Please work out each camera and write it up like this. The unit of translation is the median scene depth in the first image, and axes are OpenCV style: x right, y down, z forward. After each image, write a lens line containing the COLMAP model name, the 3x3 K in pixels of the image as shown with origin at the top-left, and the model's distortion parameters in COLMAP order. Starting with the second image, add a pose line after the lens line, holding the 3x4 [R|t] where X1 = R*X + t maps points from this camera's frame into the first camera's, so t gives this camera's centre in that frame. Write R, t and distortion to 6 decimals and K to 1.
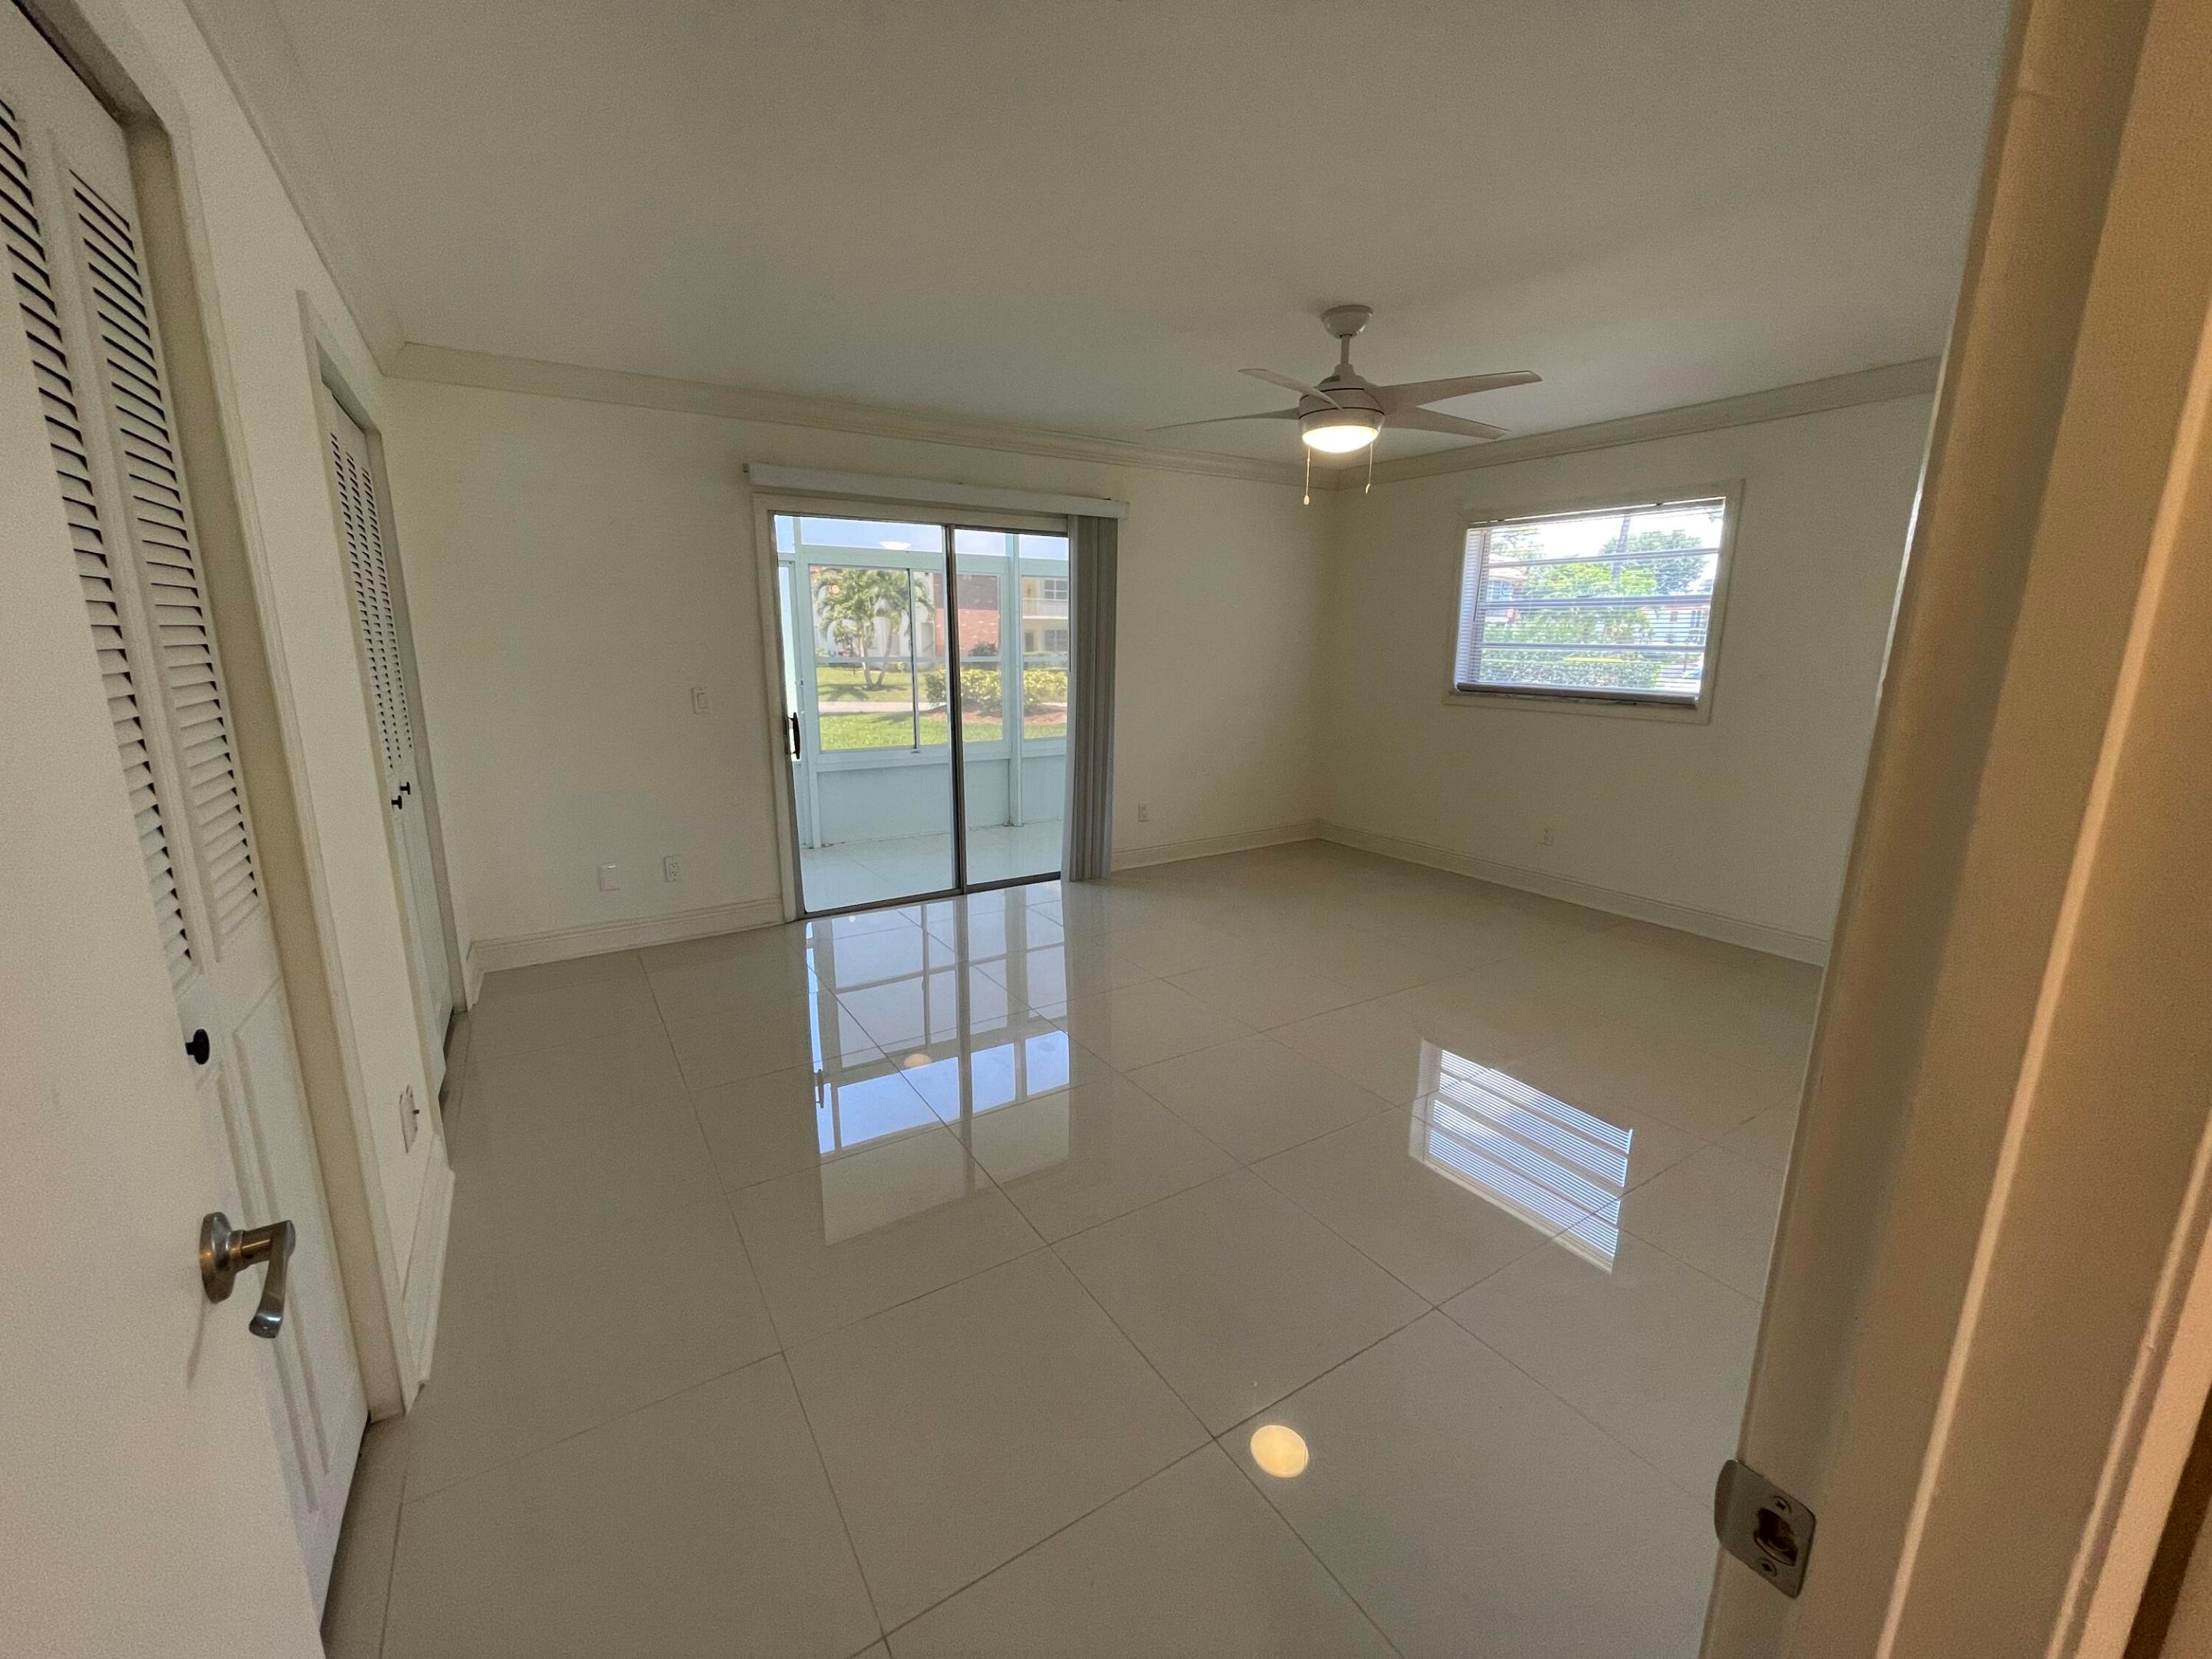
lens RADIAL K [[885.9, 0, 1092.4], [0, 885.9, 832.2], [0, 0, 1]] dist [-0.007146, -0.000141]
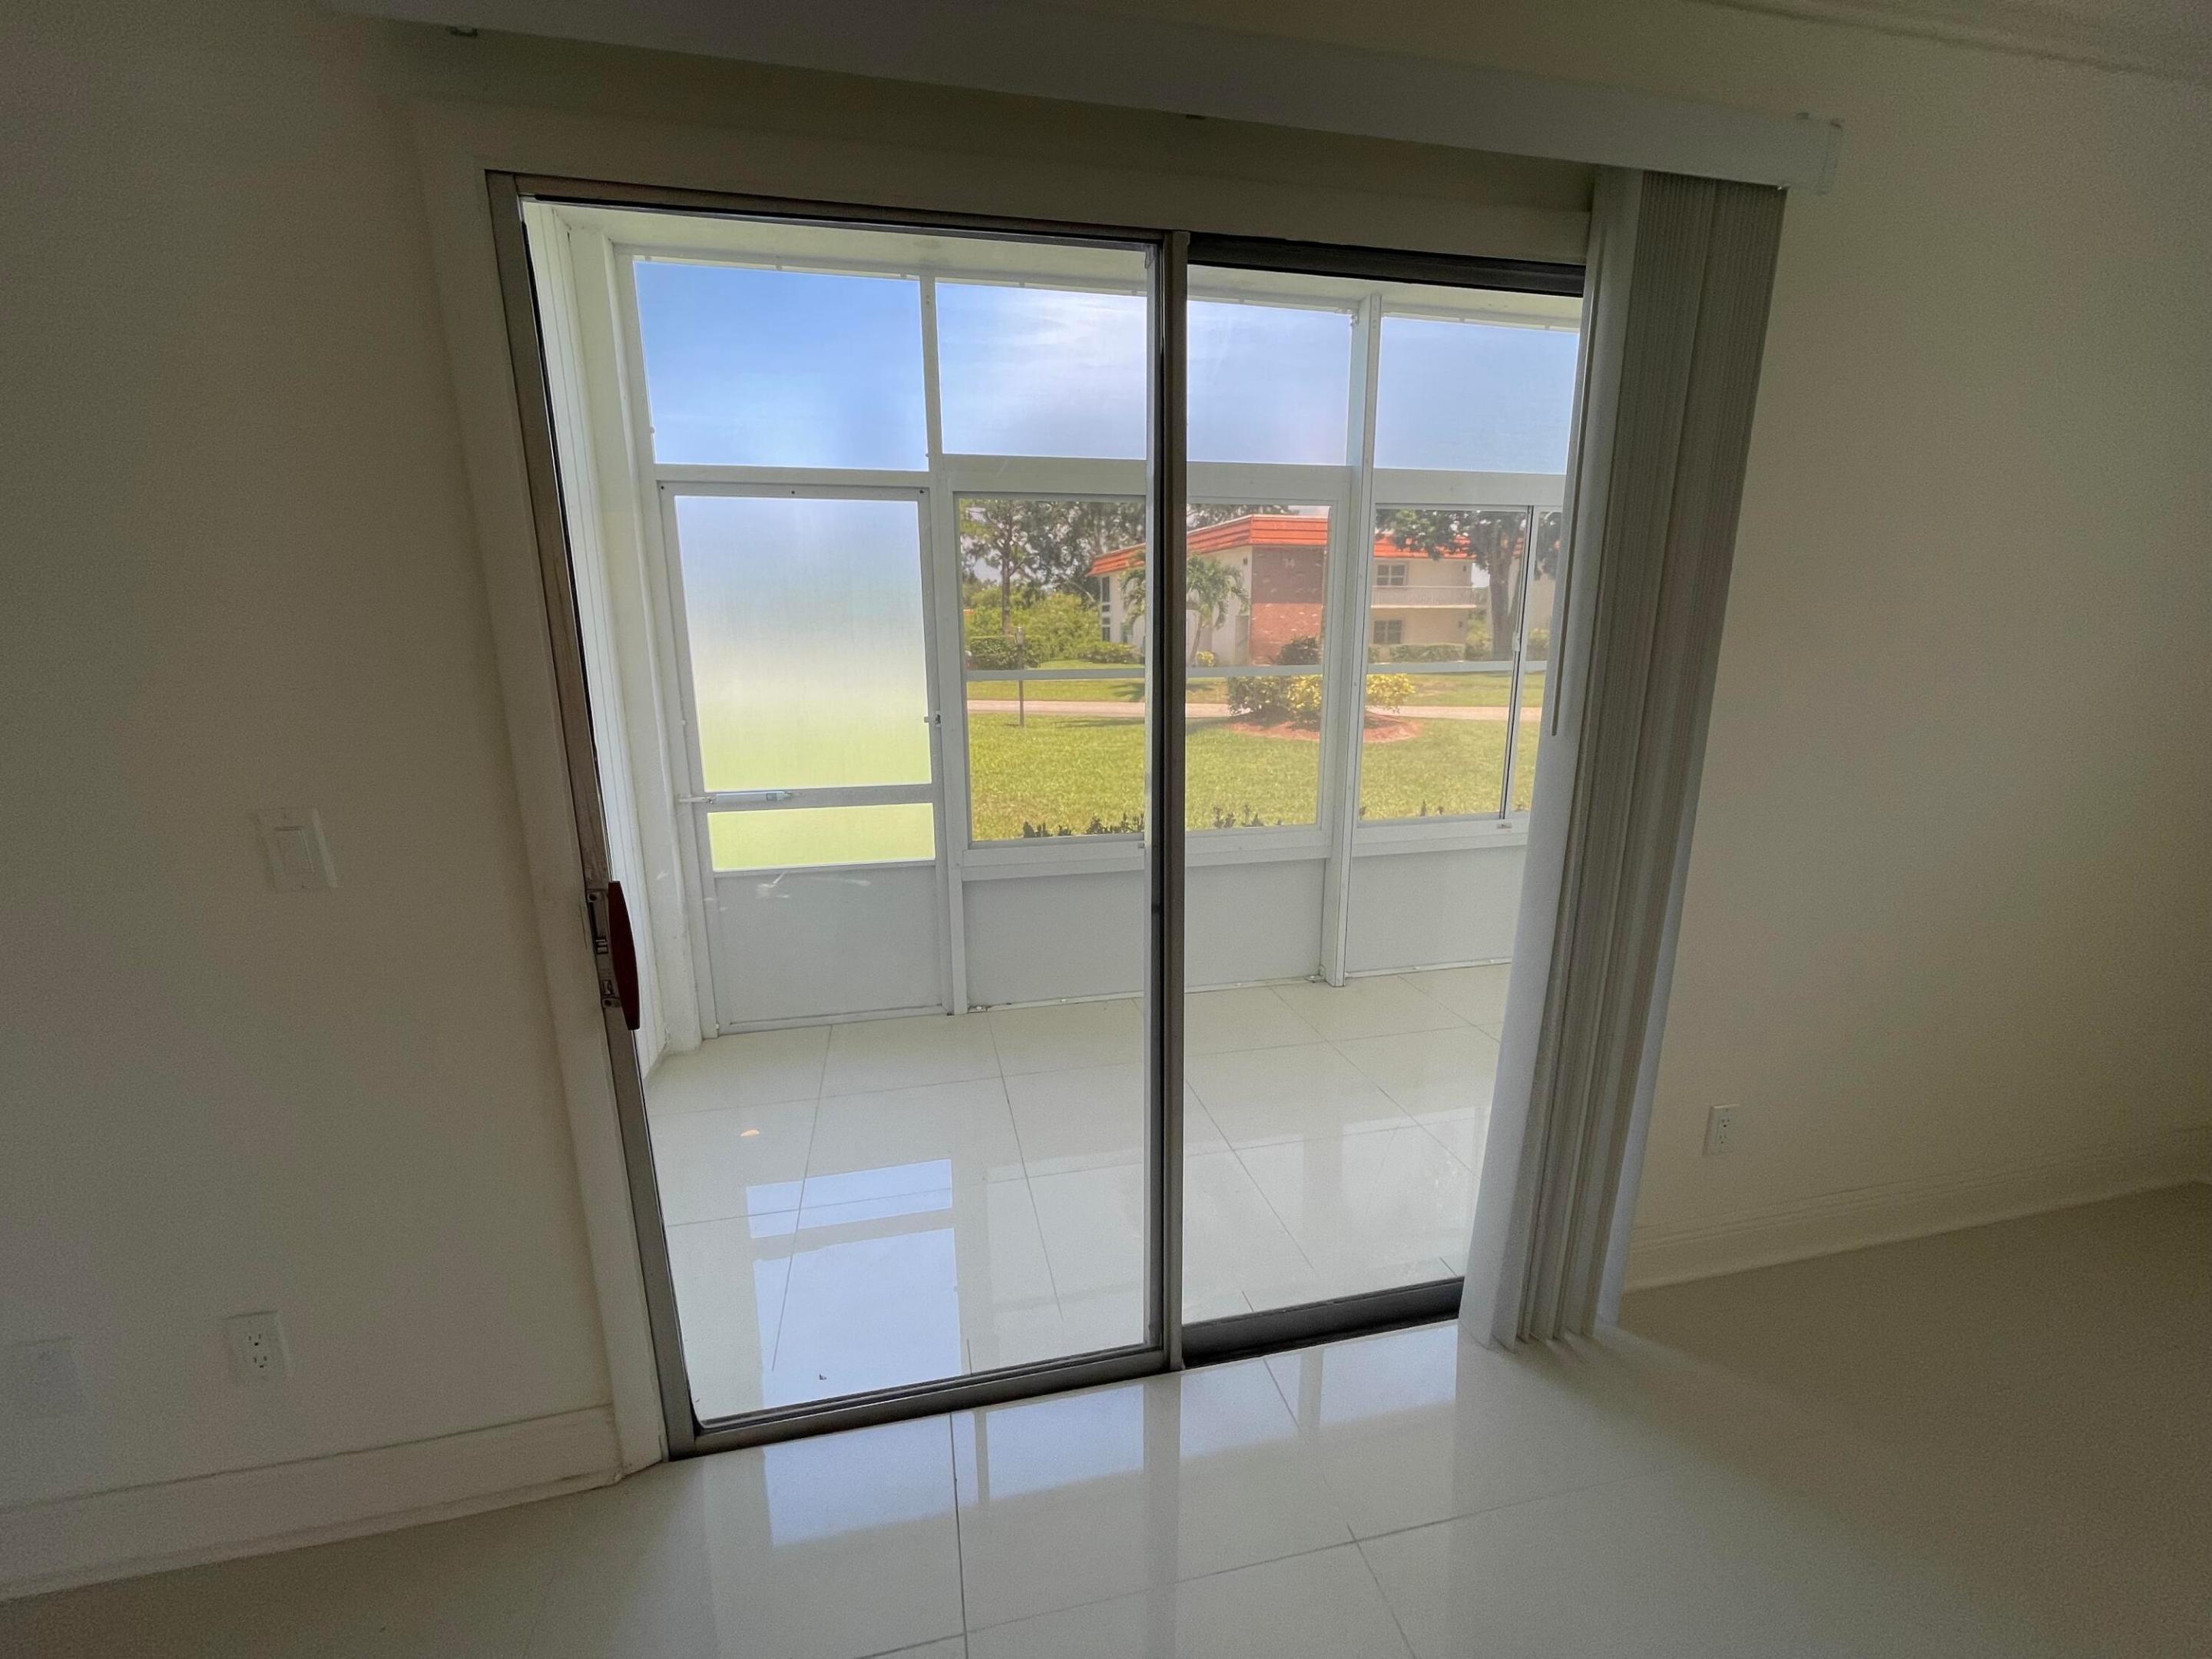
lens RADIAL K [[885.9, 0, 1092.4], [0, 885.9, 832.2], [0, 0, 1]] dist [-0.007146, -0.000141]
pose [[0.939284, 0.061197, -0.337640, -0.056097], [-0.058935, 0.998118, 0.016956, -0.117277], [0.338042, 0.003972, 0.941123, 0.539833]]
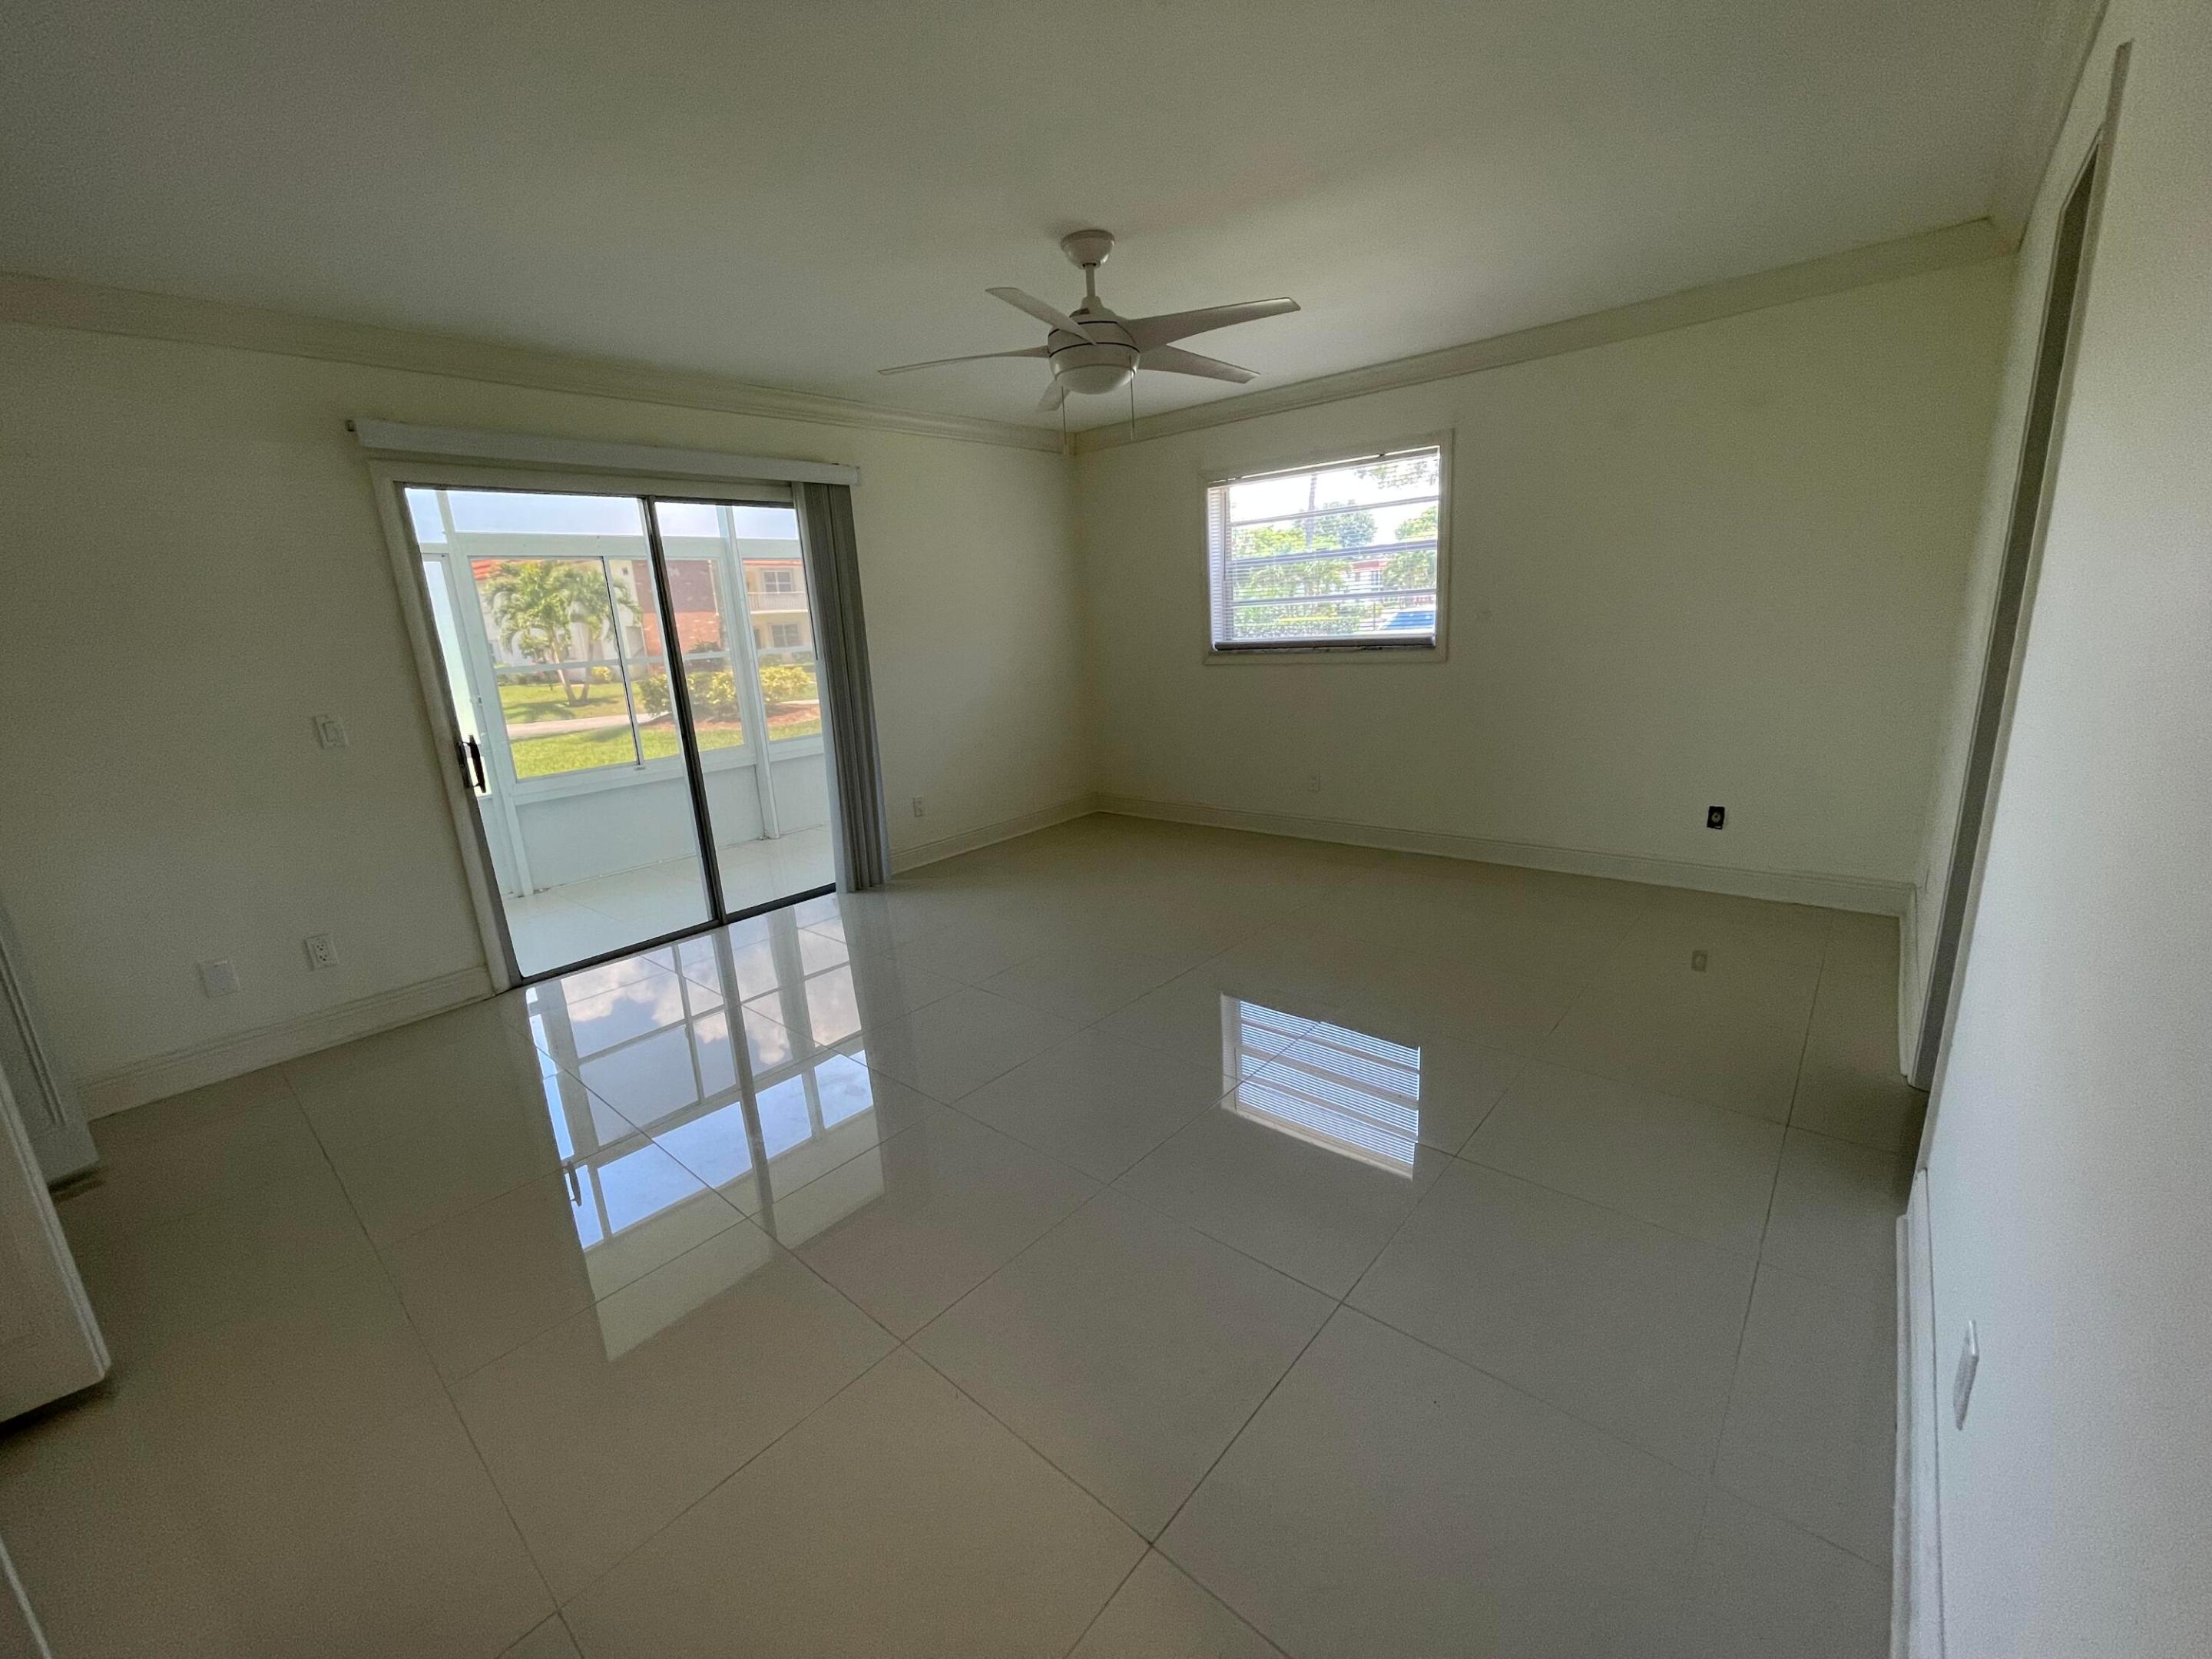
lens RADIAL K [[885.9, 0, 1092.4], [0, 885.9, 832.2], [0, 0, 1]] dist [-0.007146, -0.000141]
pose [[0.956831, -0.127024, 0.261417, -0.011795], [0.122671, 0.991900, 0.032973, -0.003859], [-0.263487, 0.000519, 0.964663, 0.055261]]
